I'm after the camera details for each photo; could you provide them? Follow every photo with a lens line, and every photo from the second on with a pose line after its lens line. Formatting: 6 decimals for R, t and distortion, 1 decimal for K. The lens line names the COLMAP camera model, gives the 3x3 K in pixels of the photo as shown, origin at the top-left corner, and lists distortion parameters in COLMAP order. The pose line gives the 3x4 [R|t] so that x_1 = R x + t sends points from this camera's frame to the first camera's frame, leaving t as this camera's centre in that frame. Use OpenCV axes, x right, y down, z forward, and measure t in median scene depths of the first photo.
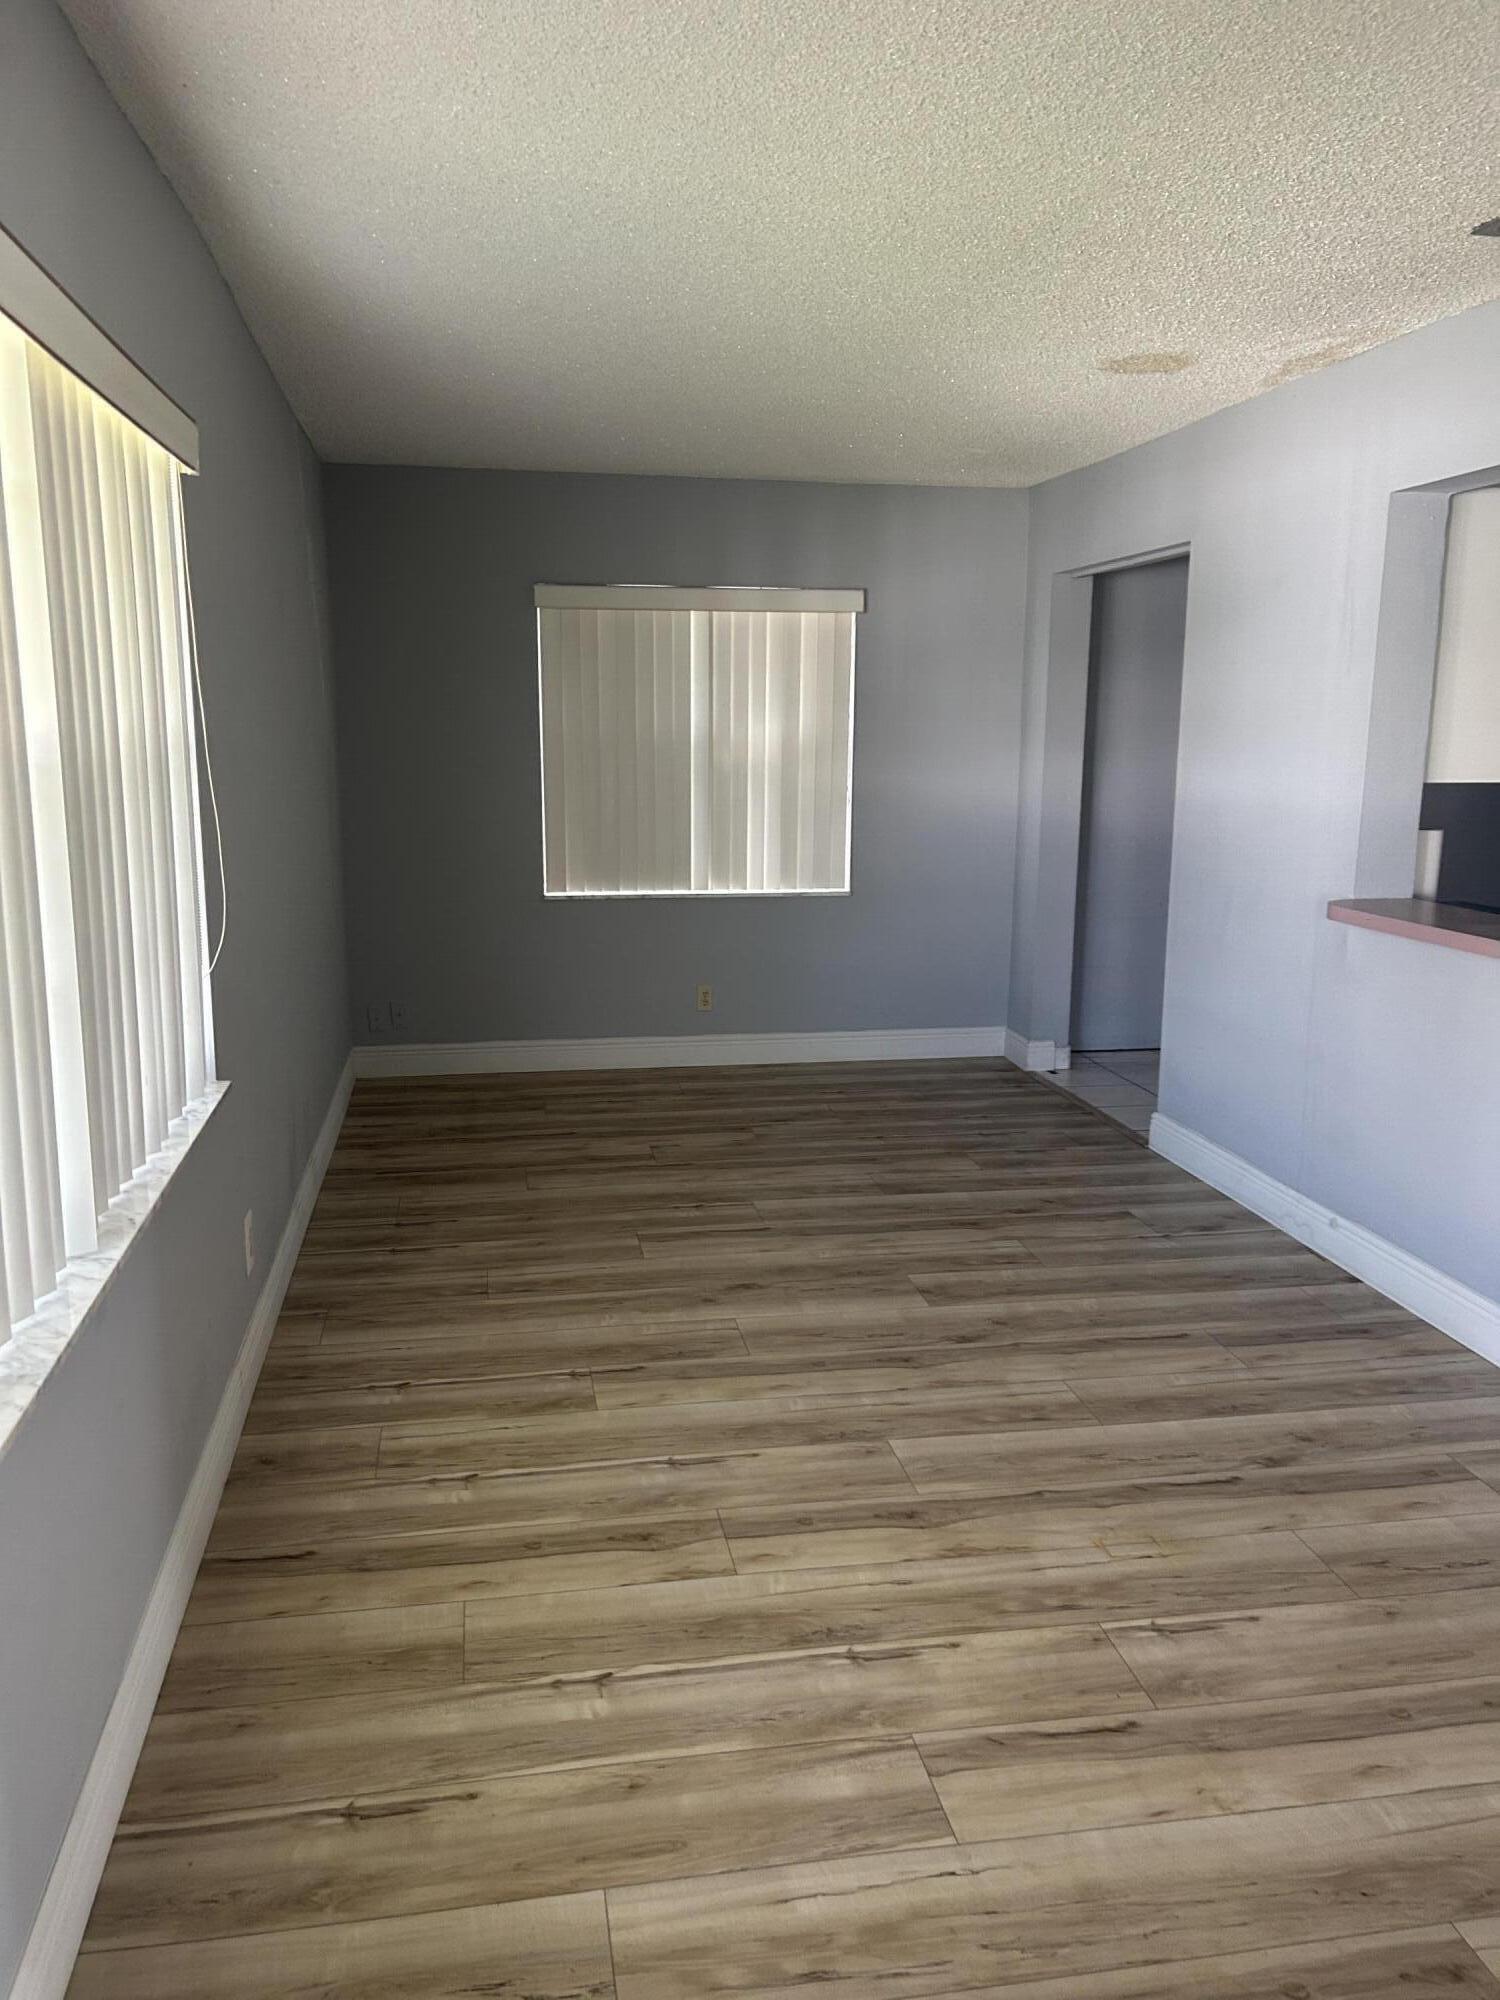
lens RADIAL K [[1514.0, 0, 747.2], [0, 1514.0, 996.4], [0, 0, 1]] dist [0.039842, -0.010869]
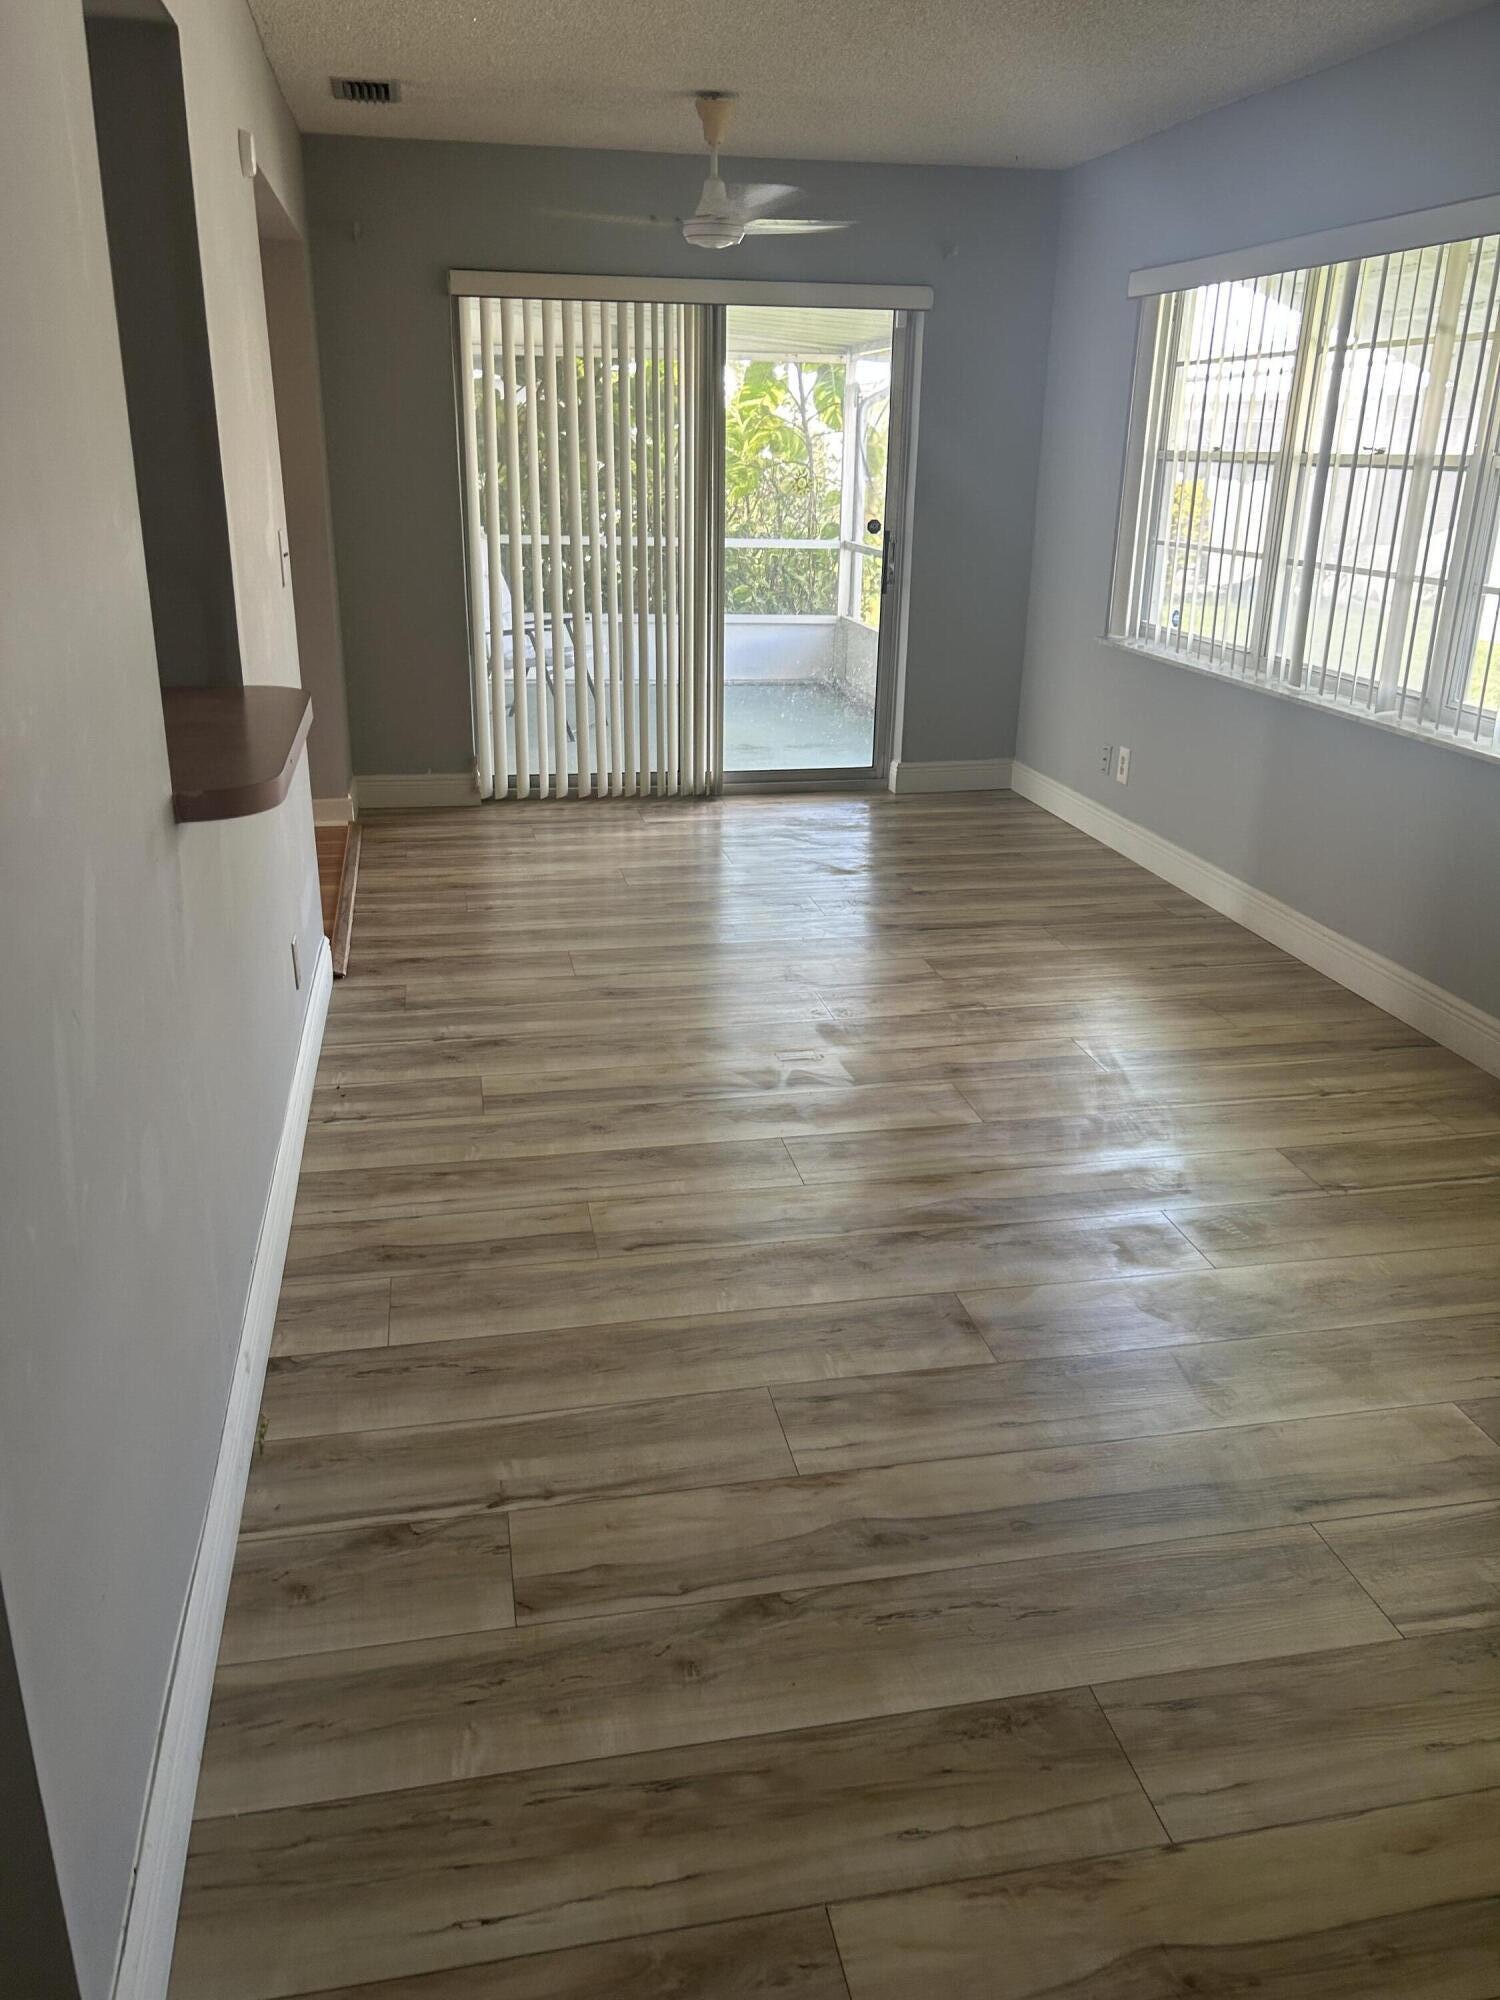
lens RADIAL K [[1514.0, 0, 747.2], [0, 1514.0, 996.4], [0, 0, 1]] dist [0.039842, -0.010869]
pose [[-0.999569, -0.011204, -0.027137, 0.244221], [-0.023528, 0.858563, 0.512168, -0.282936], [0.017561, 0.512586, -0.858456, 1.572204]]
